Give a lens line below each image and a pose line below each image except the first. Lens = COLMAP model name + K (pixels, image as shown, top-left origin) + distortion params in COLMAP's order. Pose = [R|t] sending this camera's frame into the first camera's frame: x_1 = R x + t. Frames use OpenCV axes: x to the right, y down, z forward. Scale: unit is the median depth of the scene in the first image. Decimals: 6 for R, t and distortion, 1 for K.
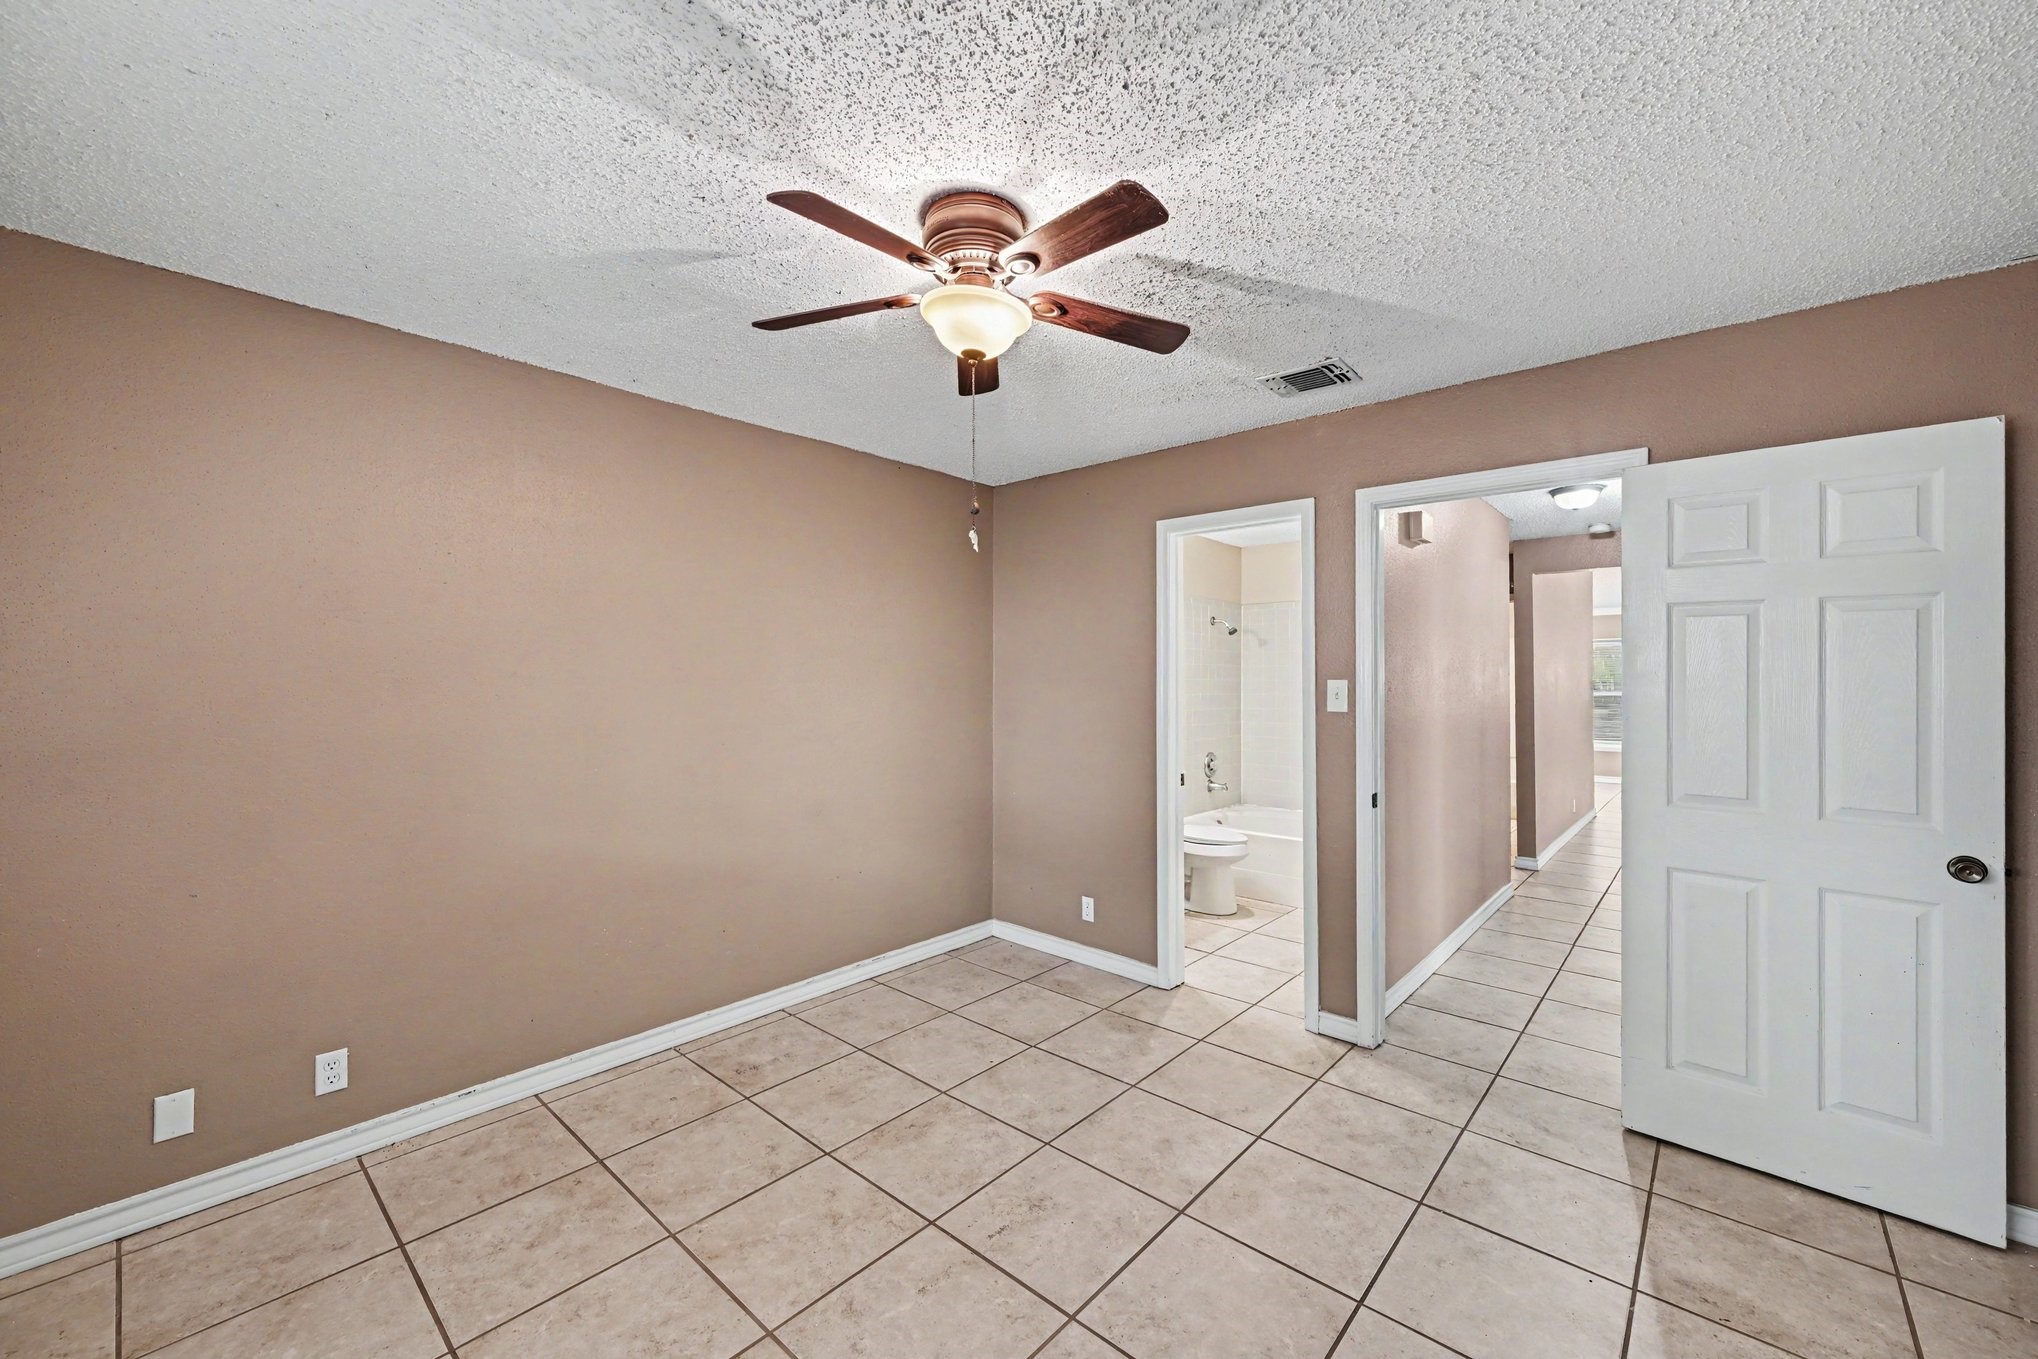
lens RADIAL K [[836.9, 0, 1021.9], [0, 836.9, 670.9], [0, 0, 1]] dist [-0.002458, -0.000058]
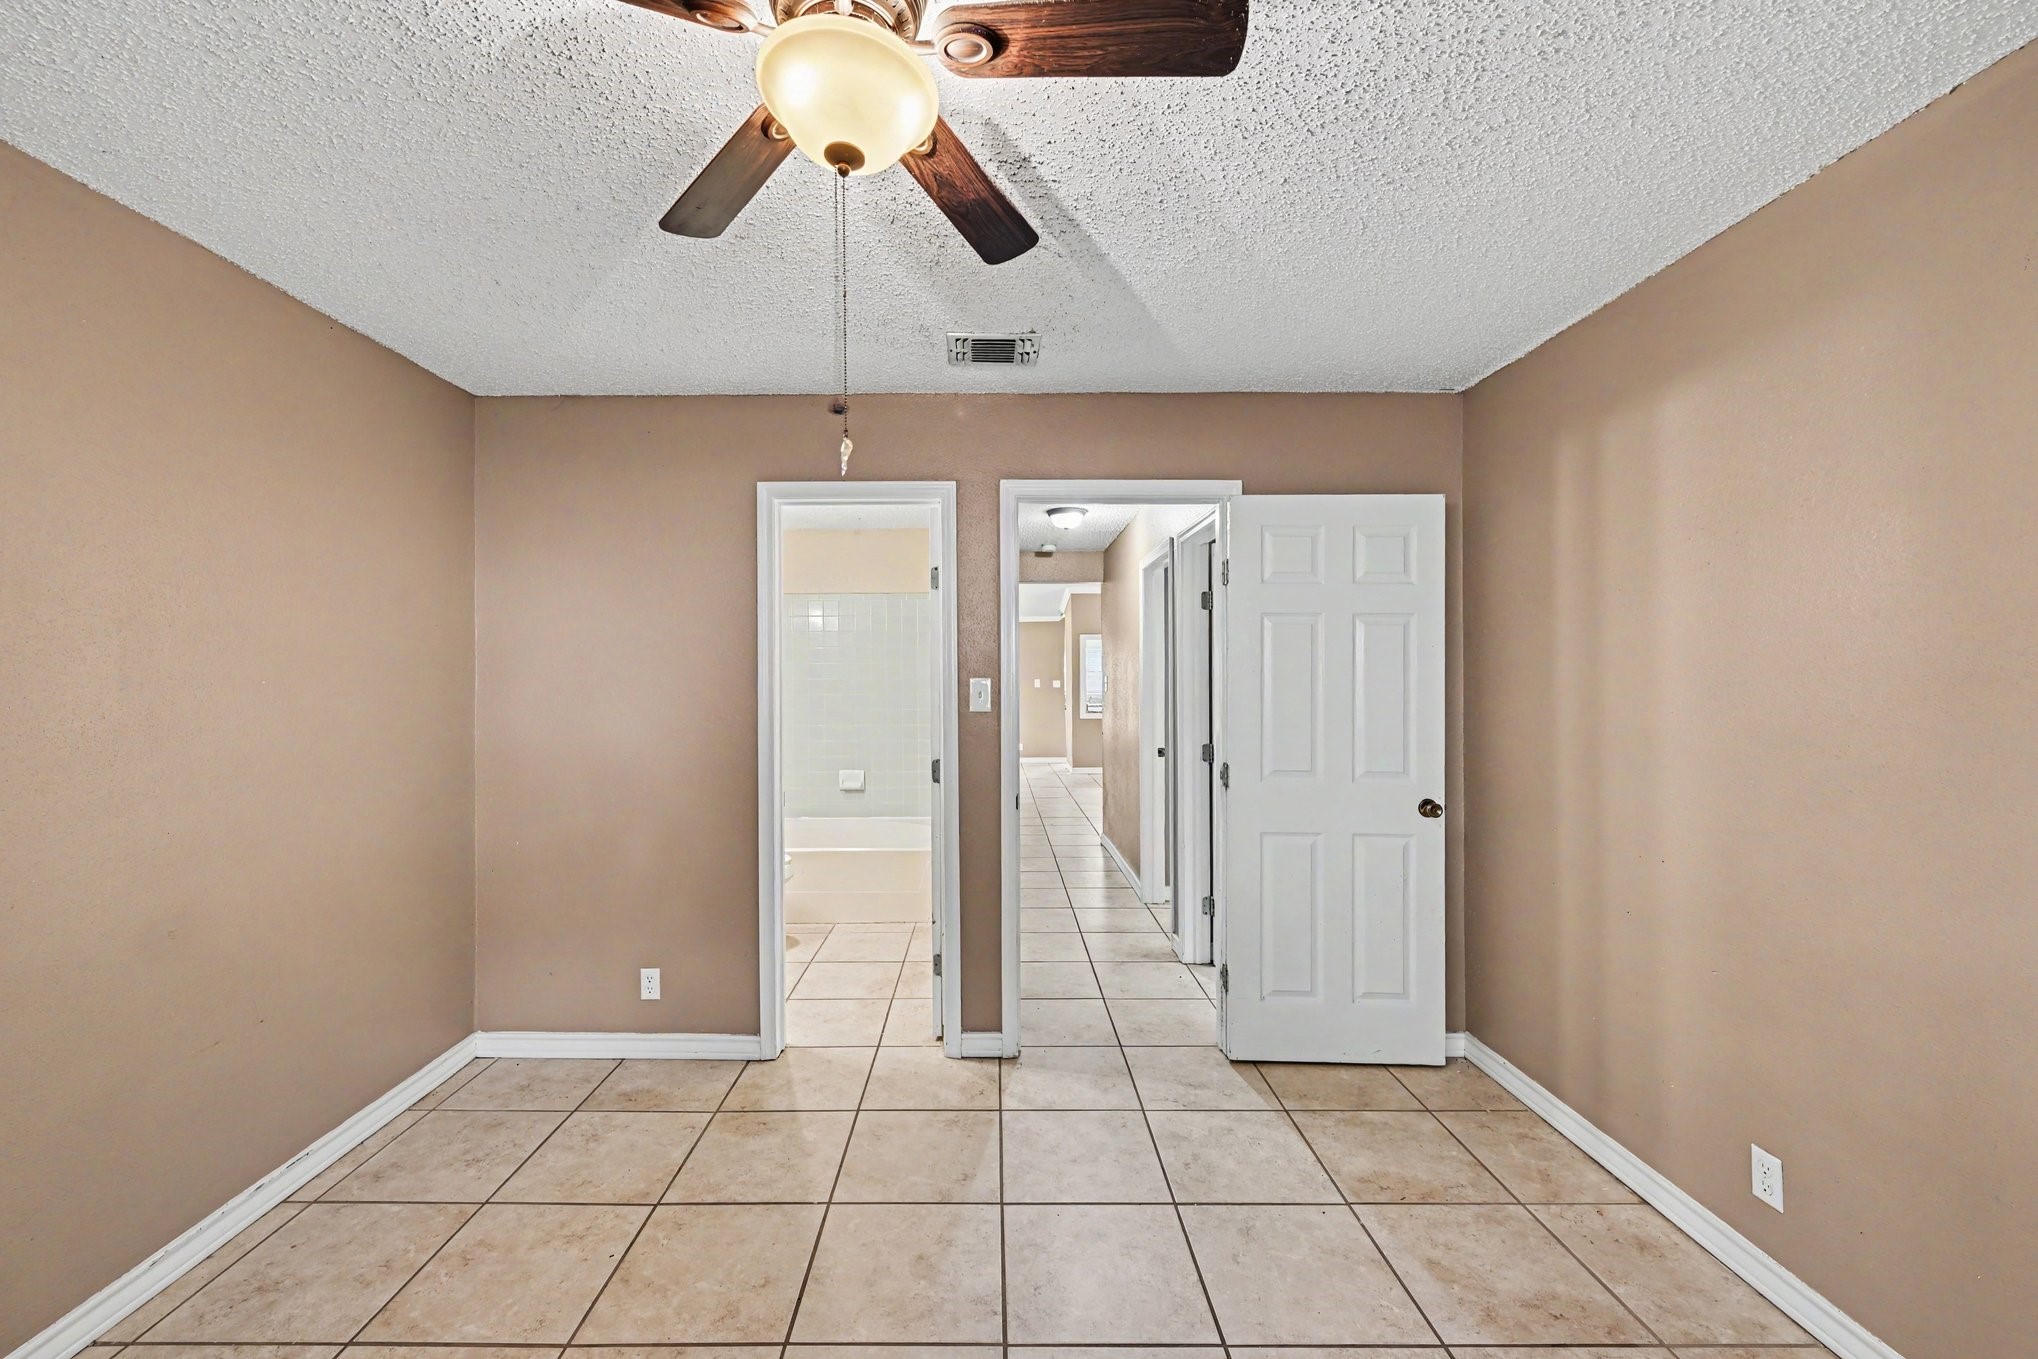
lens RADIAL K [[836.9, 0, 1021.9], [0, 836.9, 670.9], [0, 0, 1]] dist [-0.002458, -0.000058]
pose [[0.735255, 0.000600, 0.677791, -0.229250], [-0.002131, 0.999997, 0.001426, 0.001227], [-0.677788, -0.002493, 0.735254, 0.272440]]
